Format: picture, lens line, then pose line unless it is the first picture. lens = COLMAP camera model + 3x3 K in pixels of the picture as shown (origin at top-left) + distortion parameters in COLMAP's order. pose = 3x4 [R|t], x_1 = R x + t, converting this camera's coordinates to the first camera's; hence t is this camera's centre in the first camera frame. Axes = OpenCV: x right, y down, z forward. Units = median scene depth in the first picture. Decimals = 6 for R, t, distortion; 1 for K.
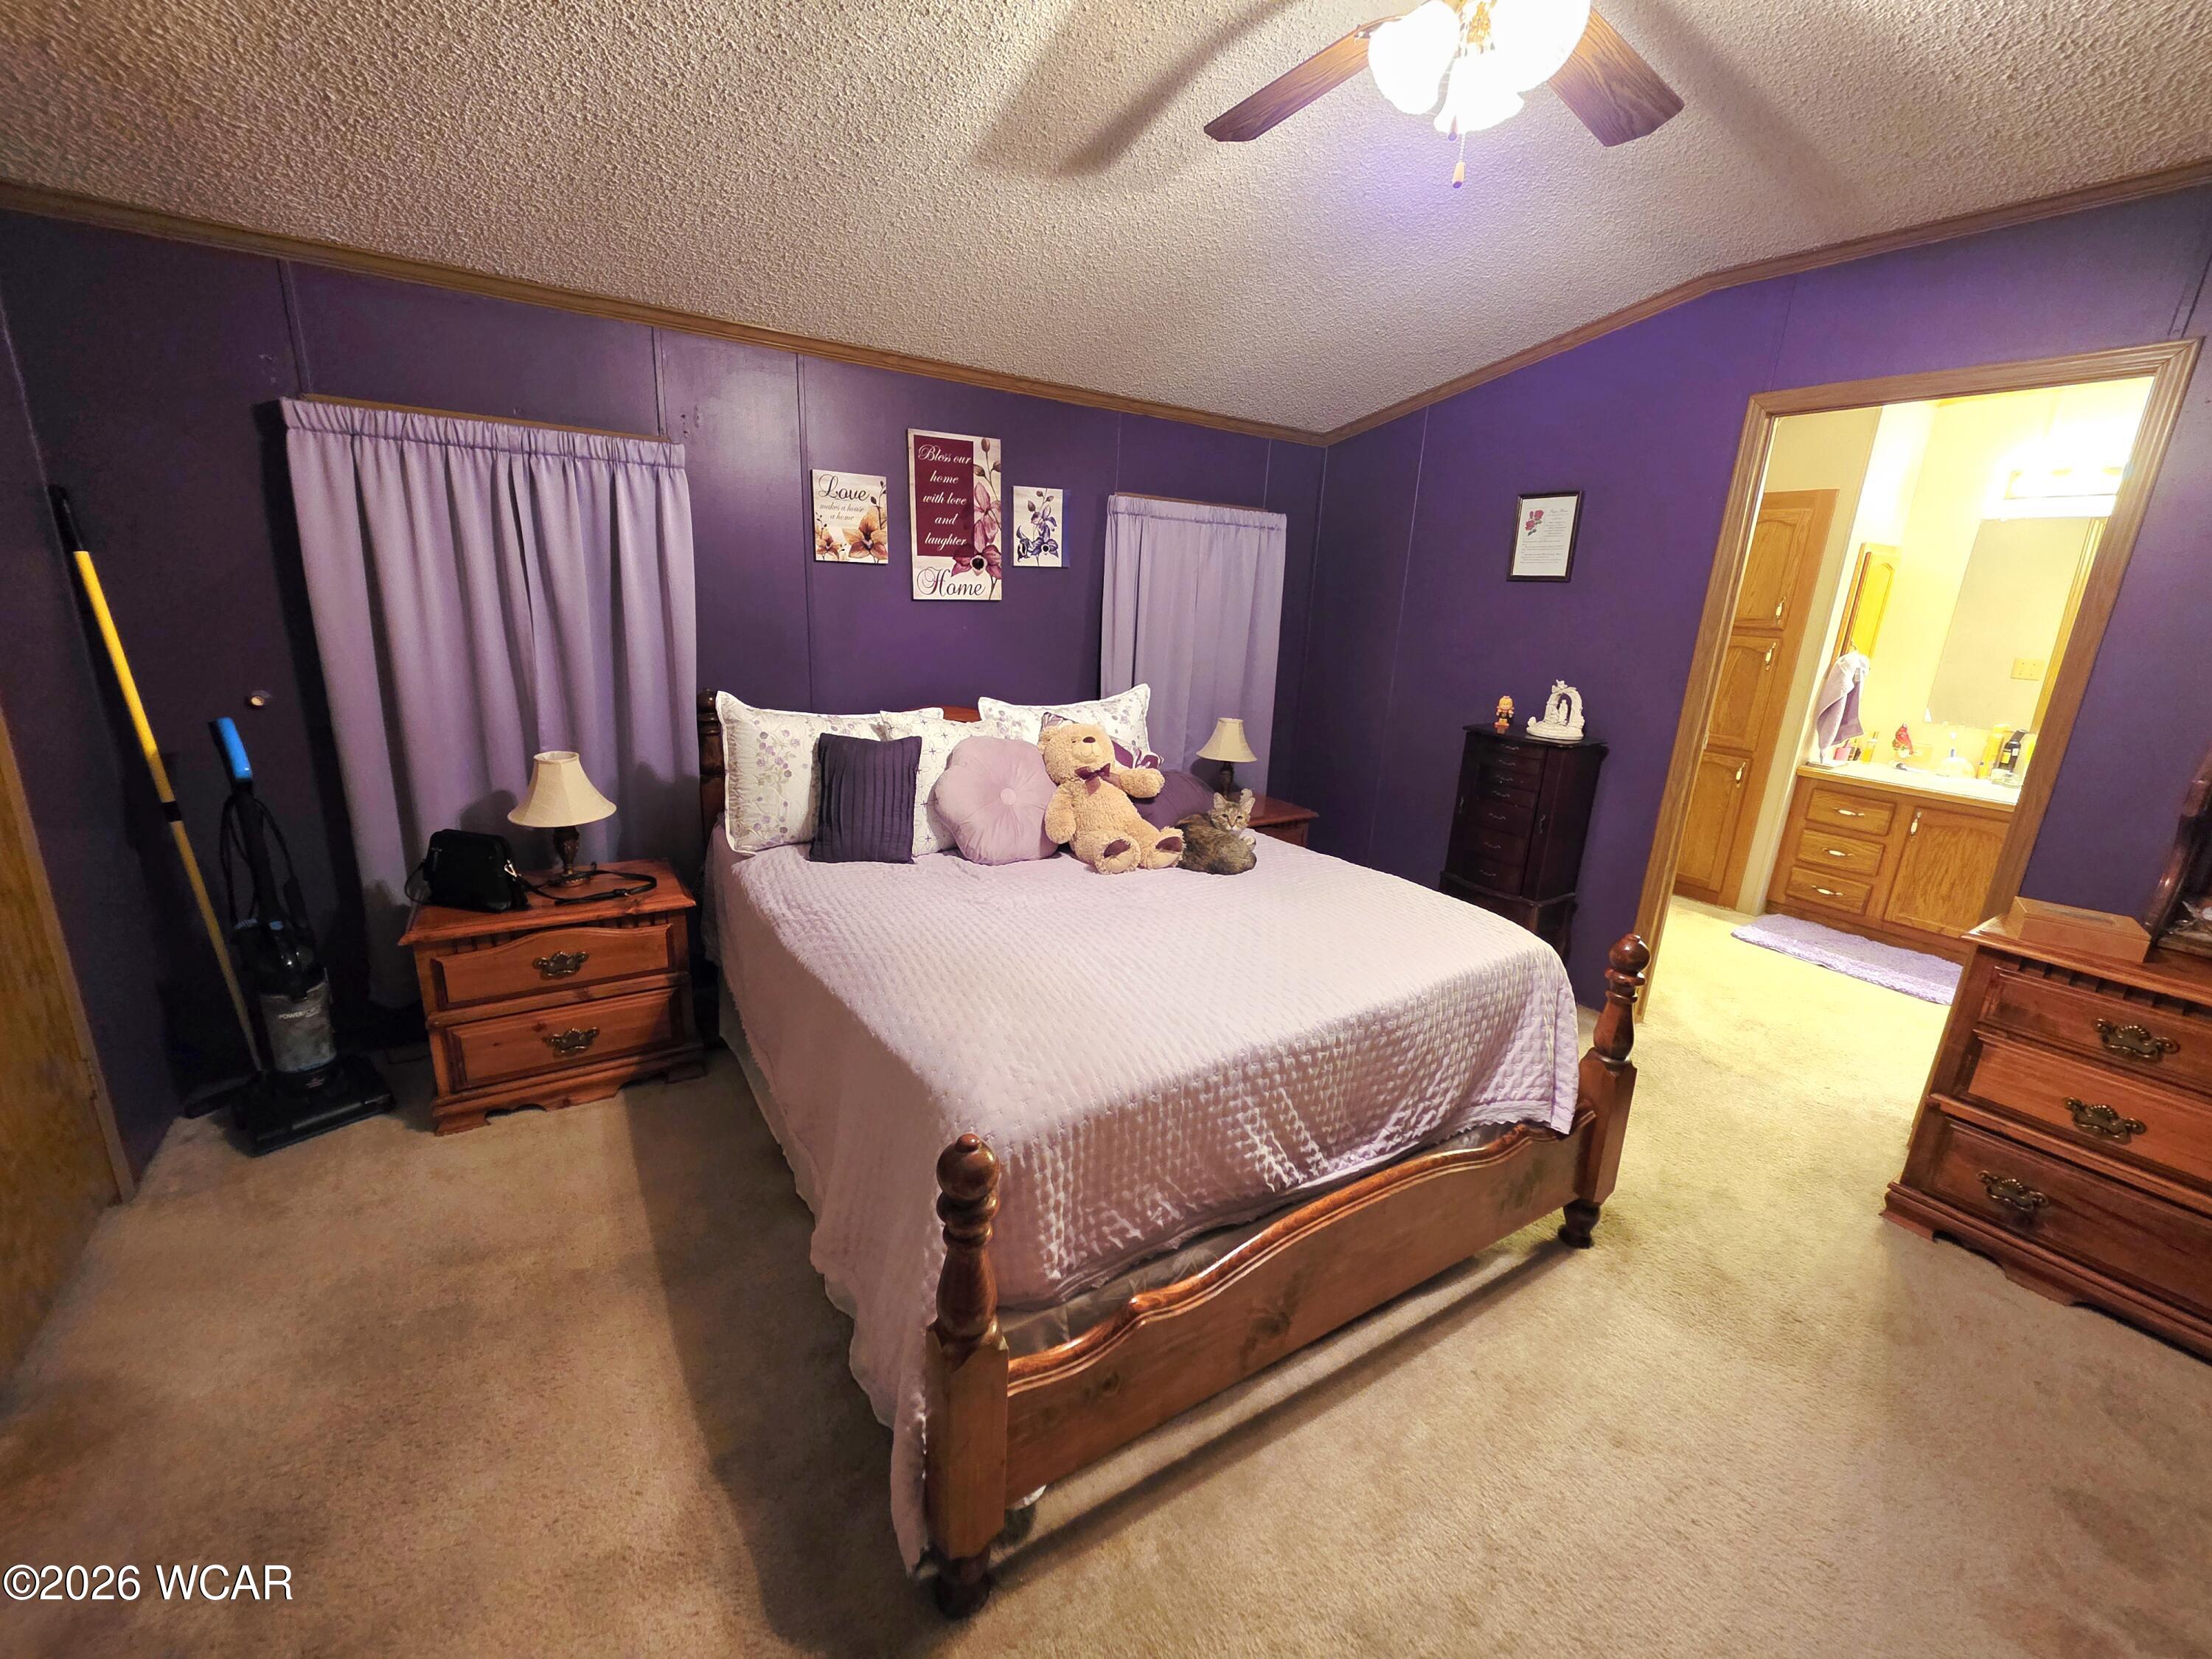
lens RADIAL K [[885.9, 0, 1105.7], [0, 885.9, 826.5], [0, 0, 1]] dist [0.002566, -0.000280]
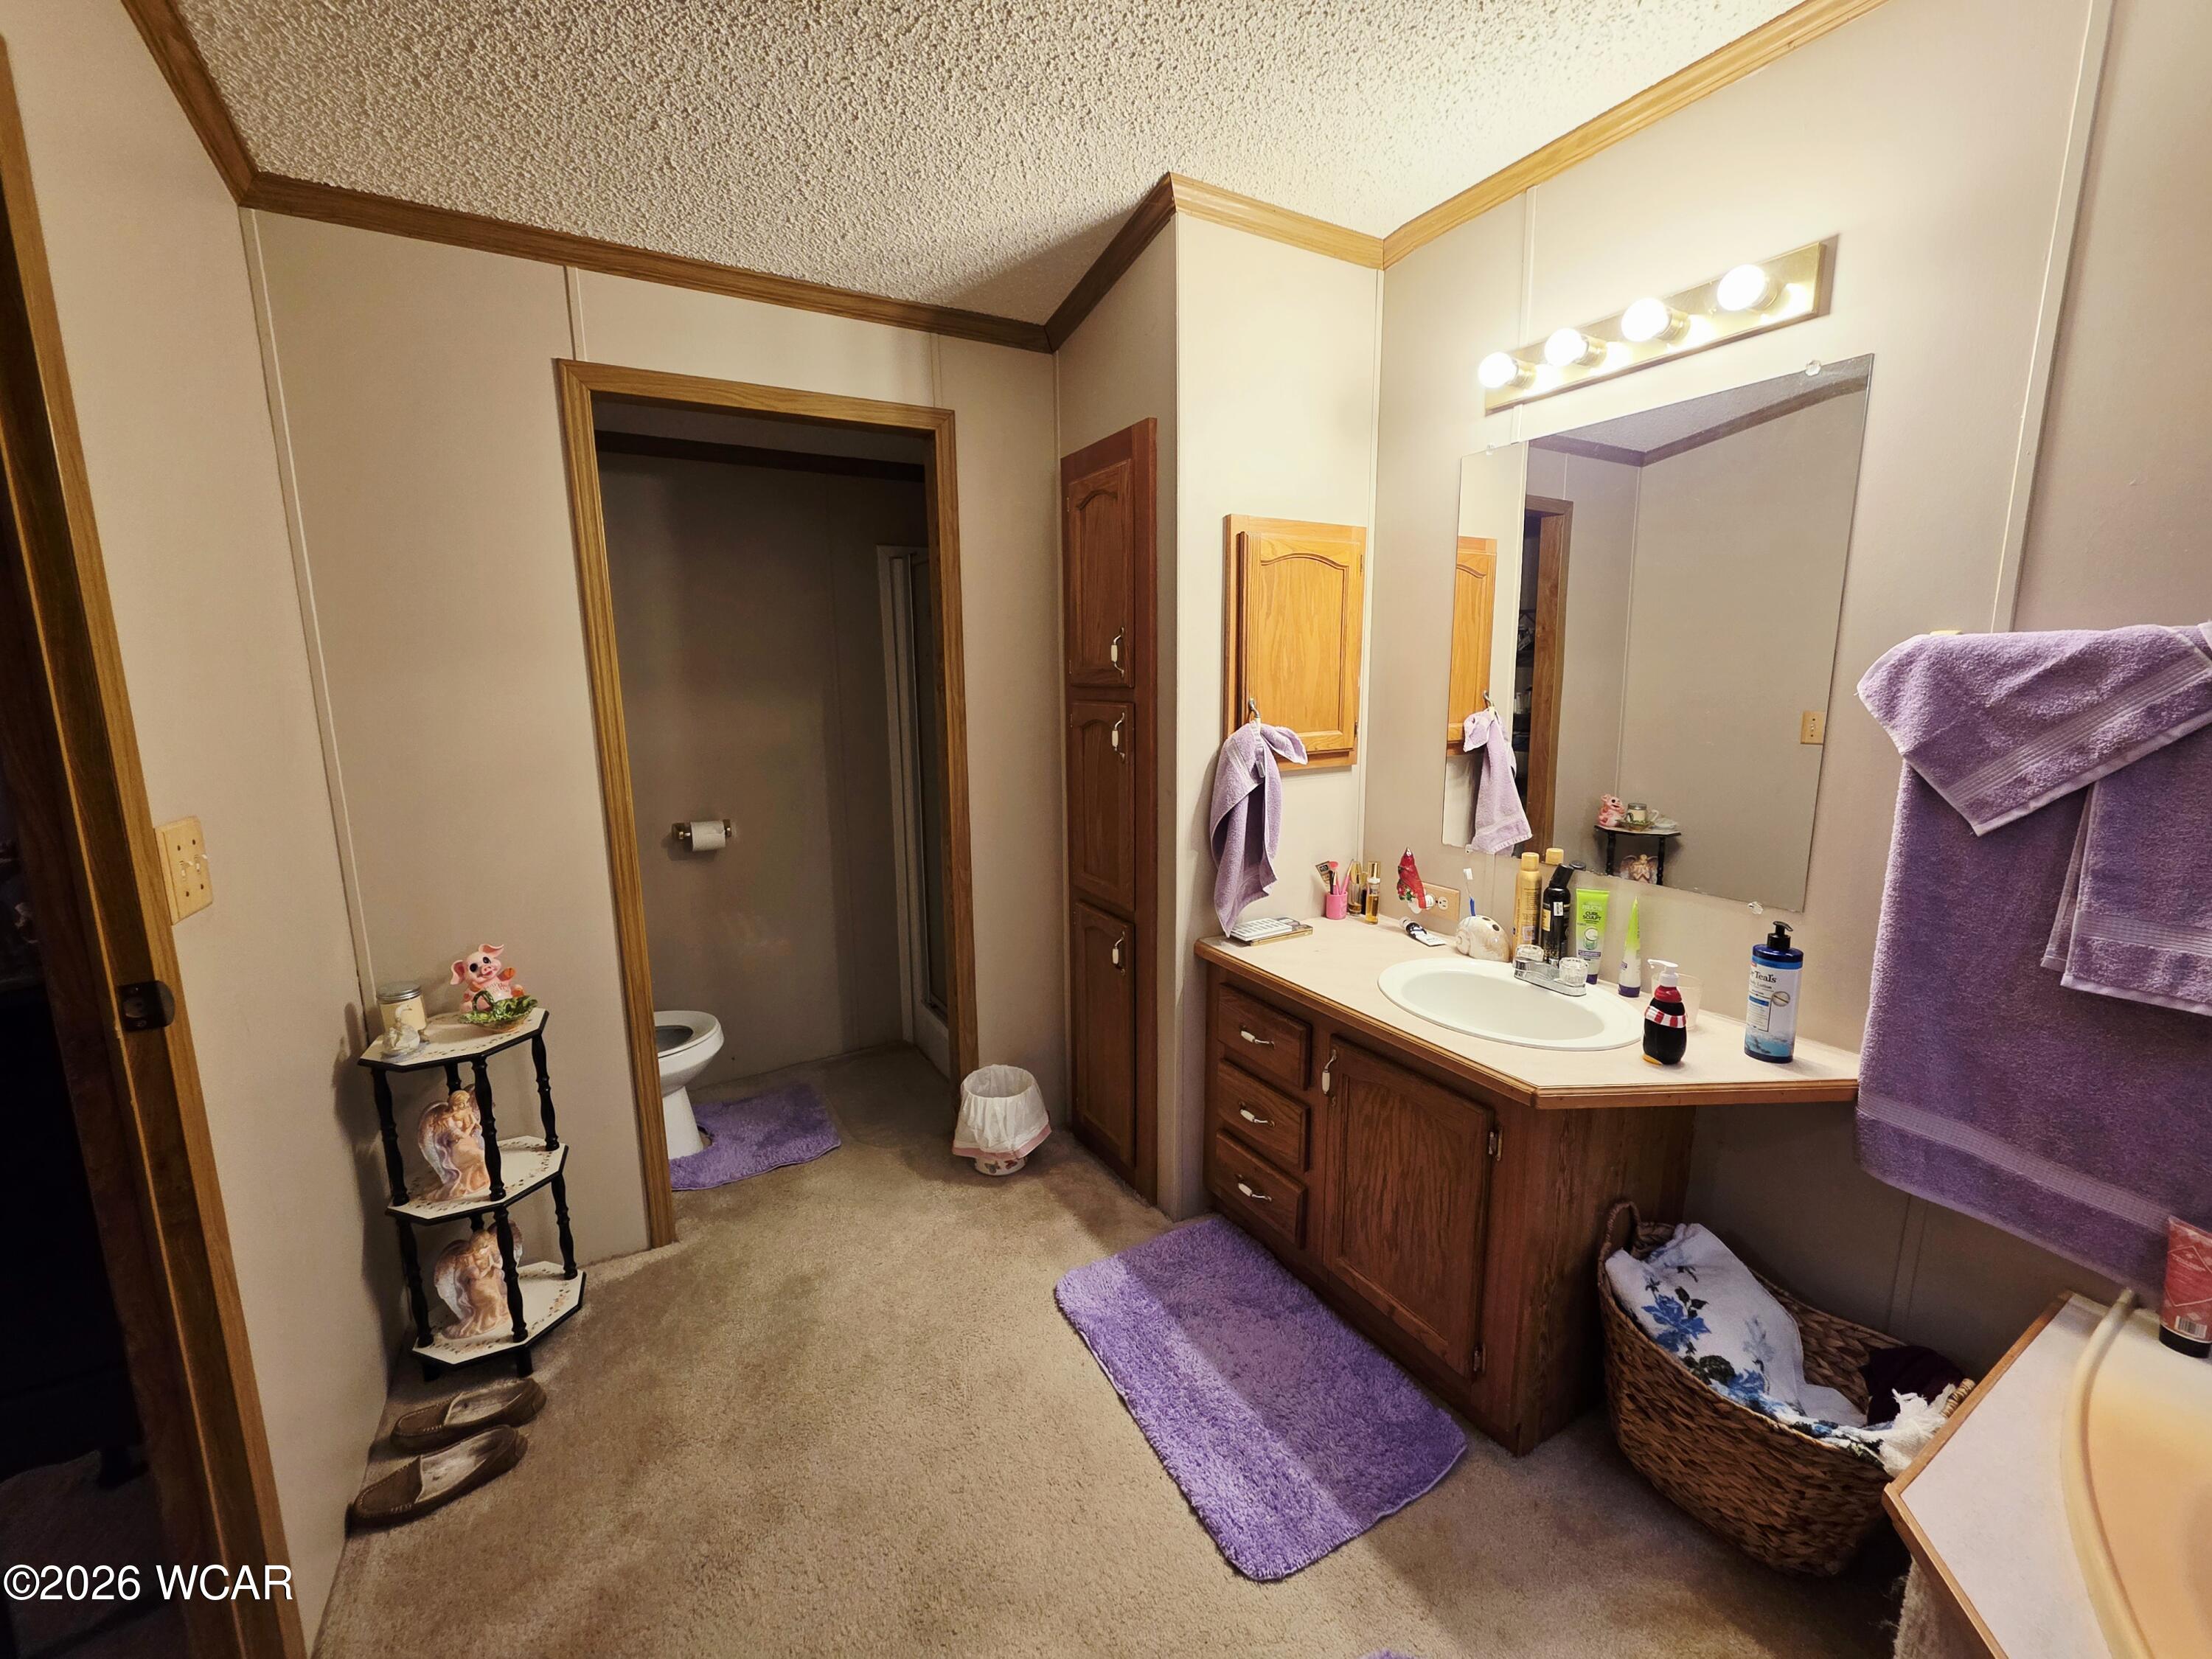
lens RADIAL K [[885.9, 0, 1106.3], [0, 885.9, 828.5], [0, 0, 1]] dist [0.002566, -0.000280]
pose [[0.998219, -0.038310, -0.045728, 0.785781], [0.033328, 0.993899, -0.105140, -0.083272], [0.049477, 0.103429, 0.993406, 0.489402]]
